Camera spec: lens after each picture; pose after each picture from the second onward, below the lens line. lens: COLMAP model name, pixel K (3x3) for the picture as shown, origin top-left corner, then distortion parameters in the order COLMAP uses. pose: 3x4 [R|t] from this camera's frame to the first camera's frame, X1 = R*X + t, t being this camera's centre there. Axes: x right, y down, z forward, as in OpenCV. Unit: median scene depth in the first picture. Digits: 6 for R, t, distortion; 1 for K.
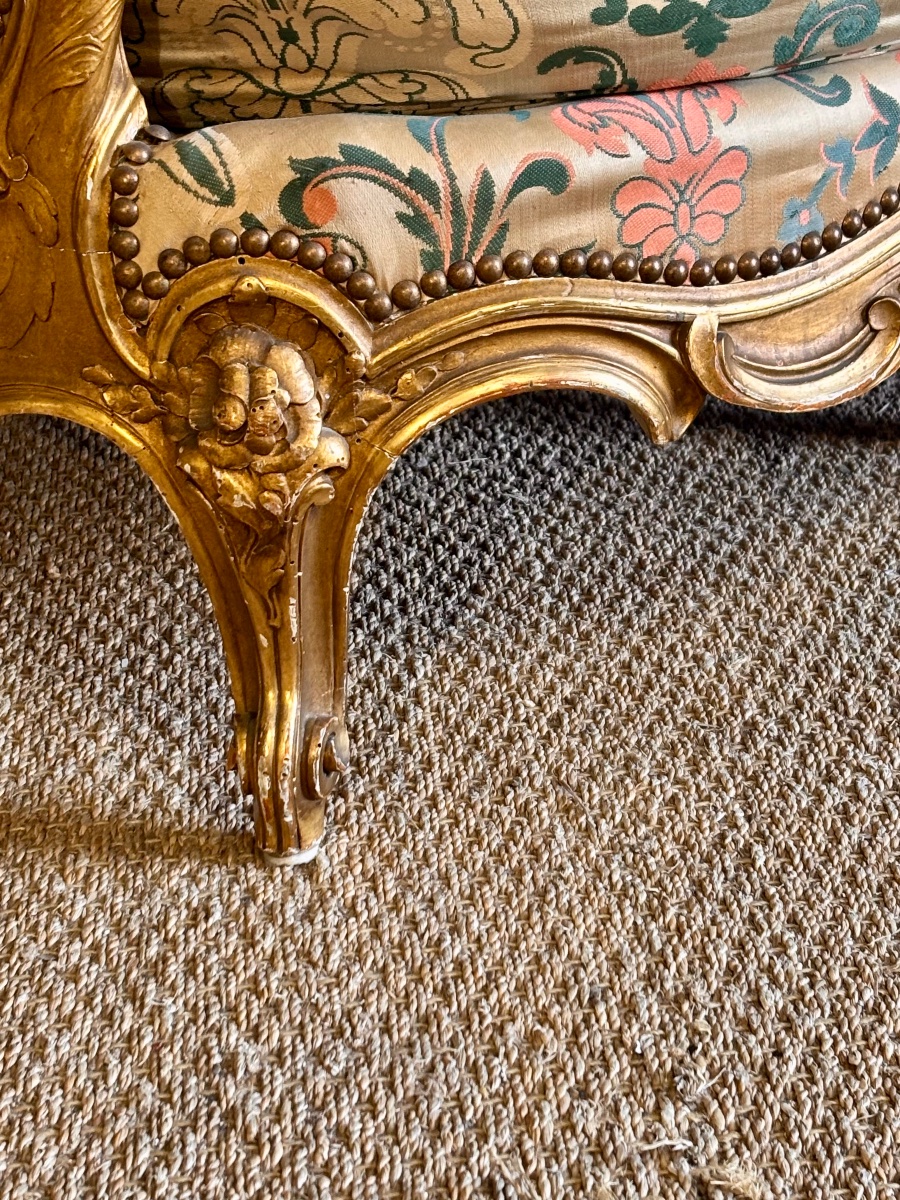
lens RADIAL K [[2650.6, 0, 450.0], [0, 2650.6, 600.0], [0, 0, 1]] dist [0.284397, -0.466669]
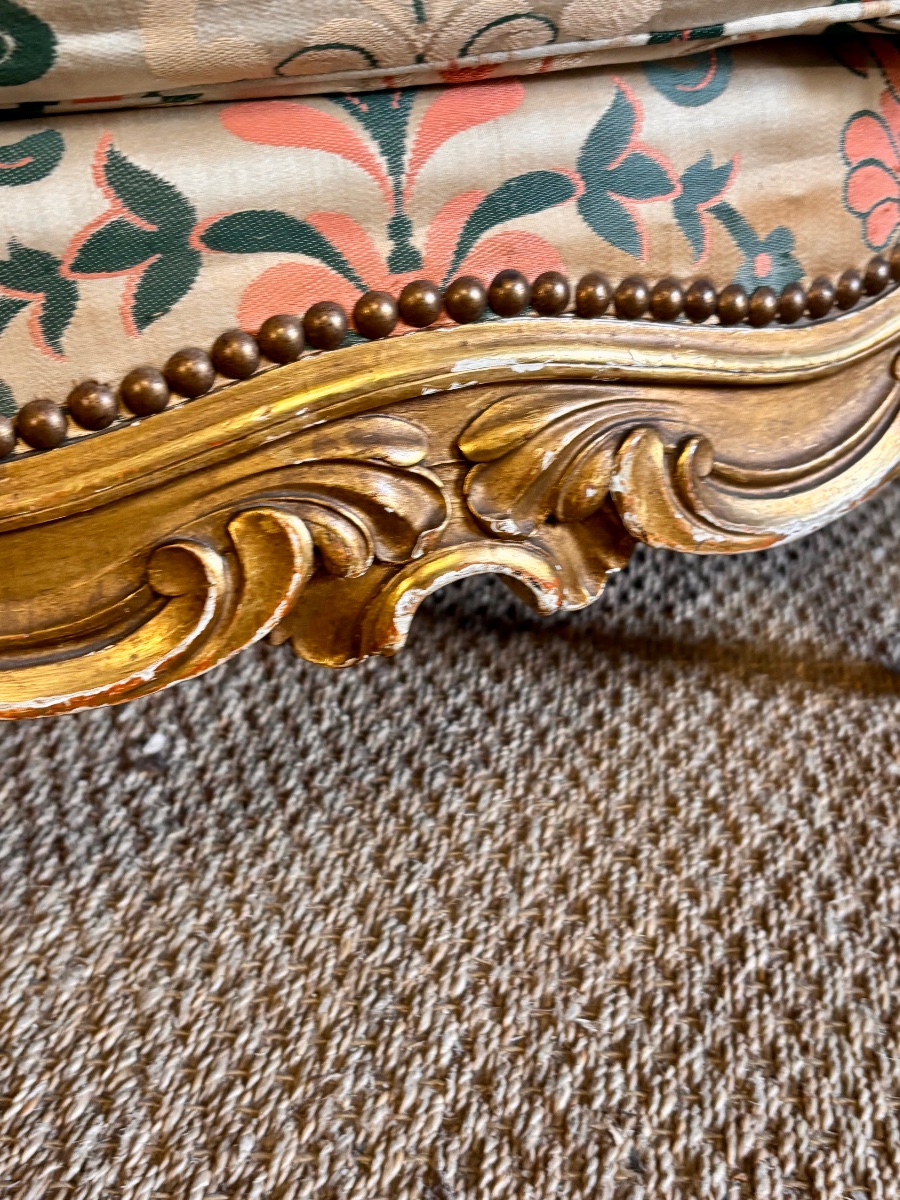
lens RADIAL K [[1470.7, 0, 450.0], [0, 1470.7, 600.0], [0, 0, 1]] dist [0.200613, -0.780430]
pose [[0.898975, 0.168260, -0.404392, 0.372934], [-0.146039, 0.985583, 0.085434, -0.148030], [0.412937, -0.017746, 0.910587, 0.804716]]
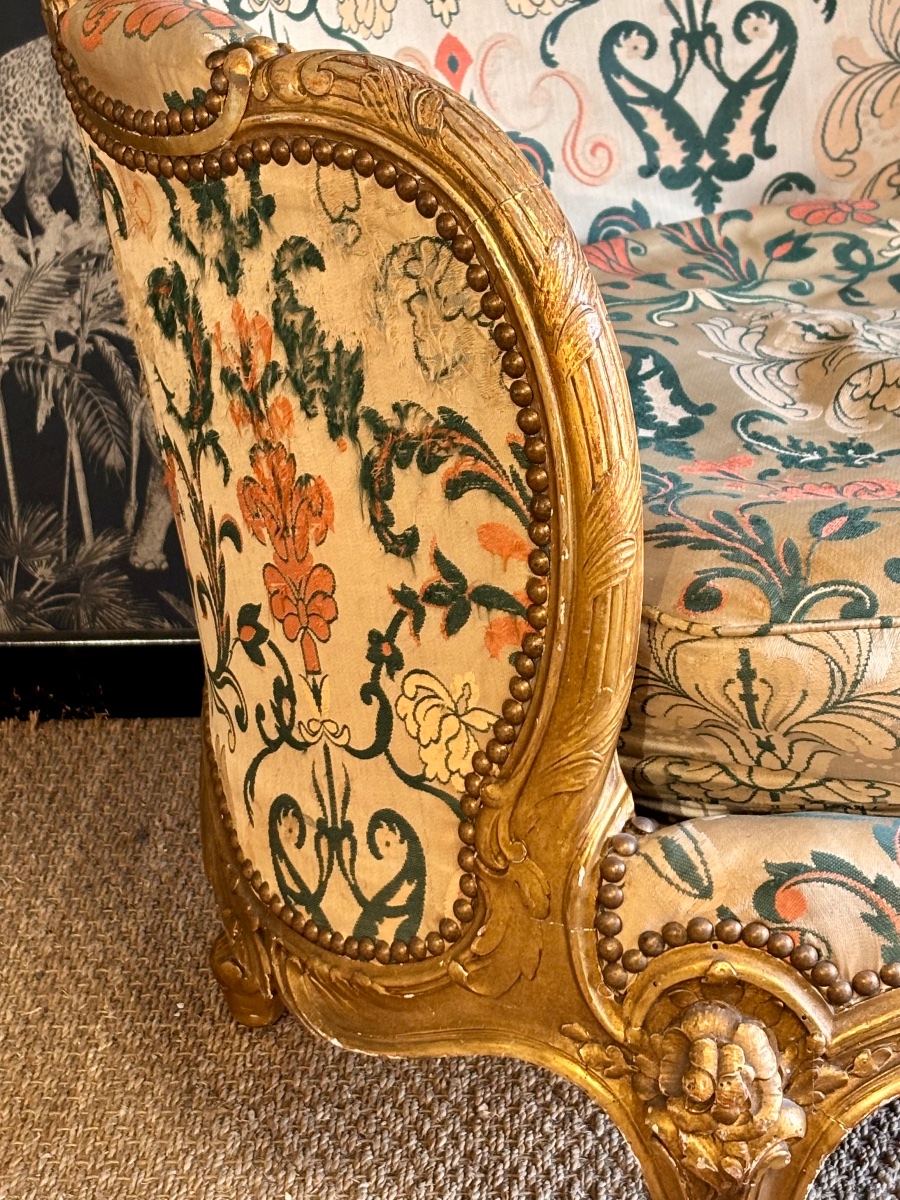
lens RADIAL K [[2658.8, 0, 449.2], [0, 2658.8, 652.6], [0, 0, 1]] dist [0.207690, -0.406039]
pose [[0.993070, 0.037694, -0.111320, -0.068321], [-0.045238, 0.996791, -0.066045, -0.168300], [0.108473, 0.070623, 0.991588, -0.109153]]
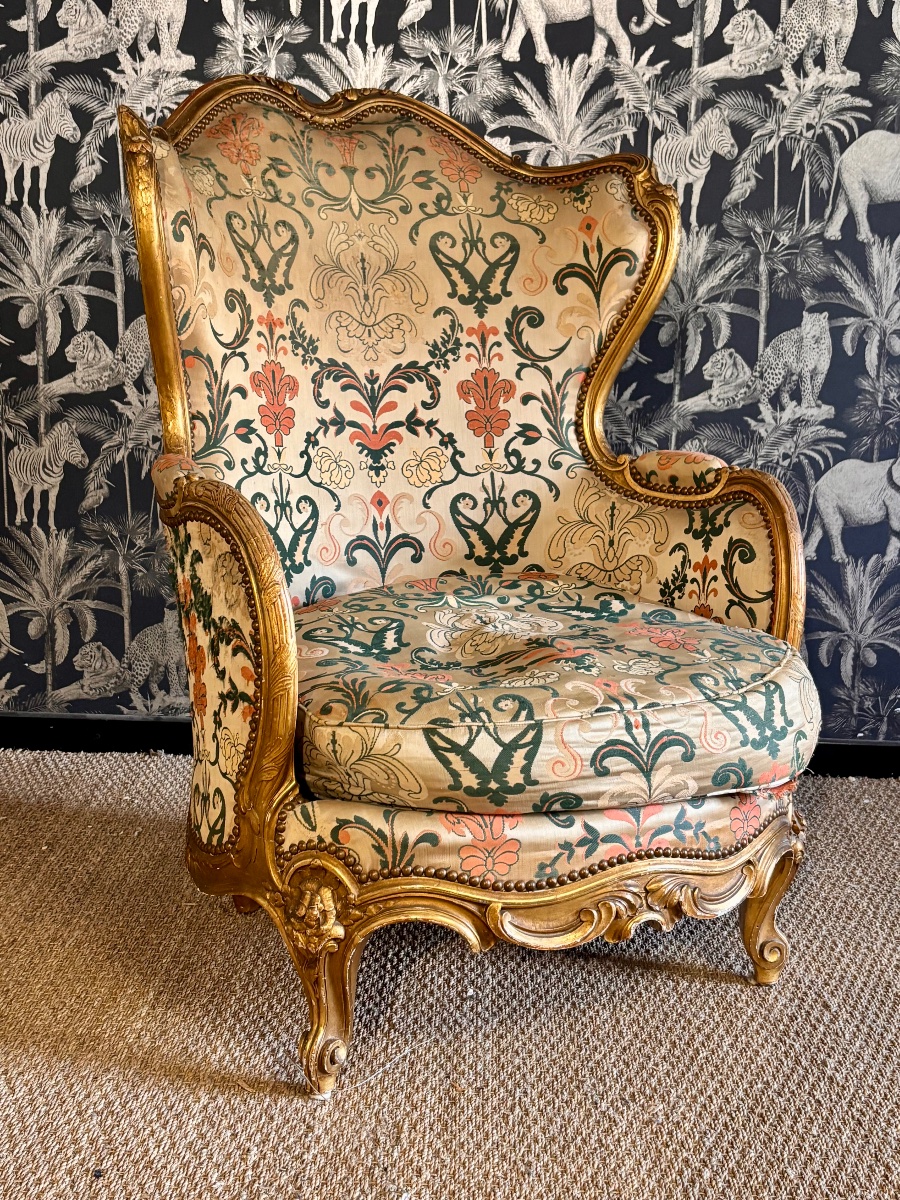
lens RADIAL K [[1470.7, 0, 450.0], [0, 1470.7, 600.0], [0, 0, 1]] dist [0.200613, -0.780430]
pose [[0.943790, 0.112074, -0.310967, 0.469940], [-0.183287, 0.960330, -0.210172, -0.082543], [0.275077, 0.255355, 0.926891, -0.383423]]
